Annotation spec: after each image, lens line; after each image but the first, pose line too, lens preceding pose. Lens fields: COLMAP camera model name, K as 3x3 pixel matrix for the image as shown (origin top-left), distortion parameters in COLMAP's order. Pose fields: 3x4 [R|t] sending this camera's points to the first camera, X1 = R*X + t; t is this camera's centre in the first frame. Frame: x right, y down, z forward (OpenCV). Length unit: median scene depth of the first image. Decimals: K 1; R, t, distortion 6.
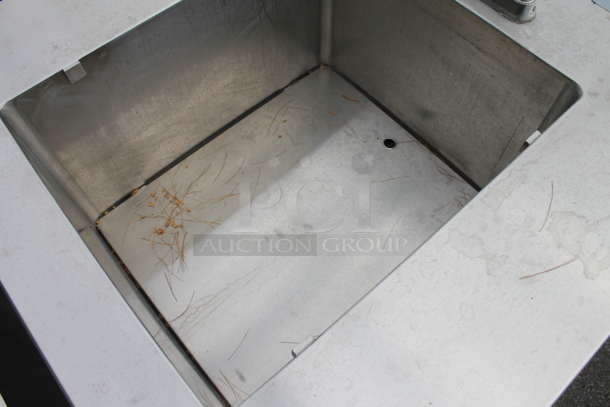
lens RADIAL K [[511.3, 0, 305.0], [0, 511.3, 203.5], [0, 0, 1]] dist [-0.165462, 0.138758]
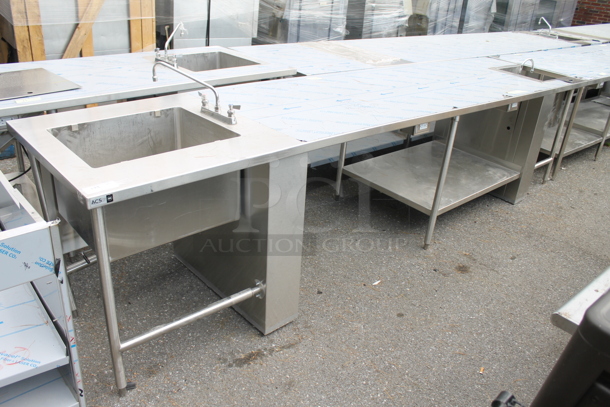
lens RADIAL K [[511.3, 0, 305.0], [0, 511.3, 203.5], [0, 0, 1]] dist [-0.165462, 0.138758]
pose [[0.996595, 0.063822, 0.052208, 0.715810], [-0.021387, 0.811569, -0.583865, 1.663698], [-0.079634, 0.580760, 0.810170, -1.137863]]
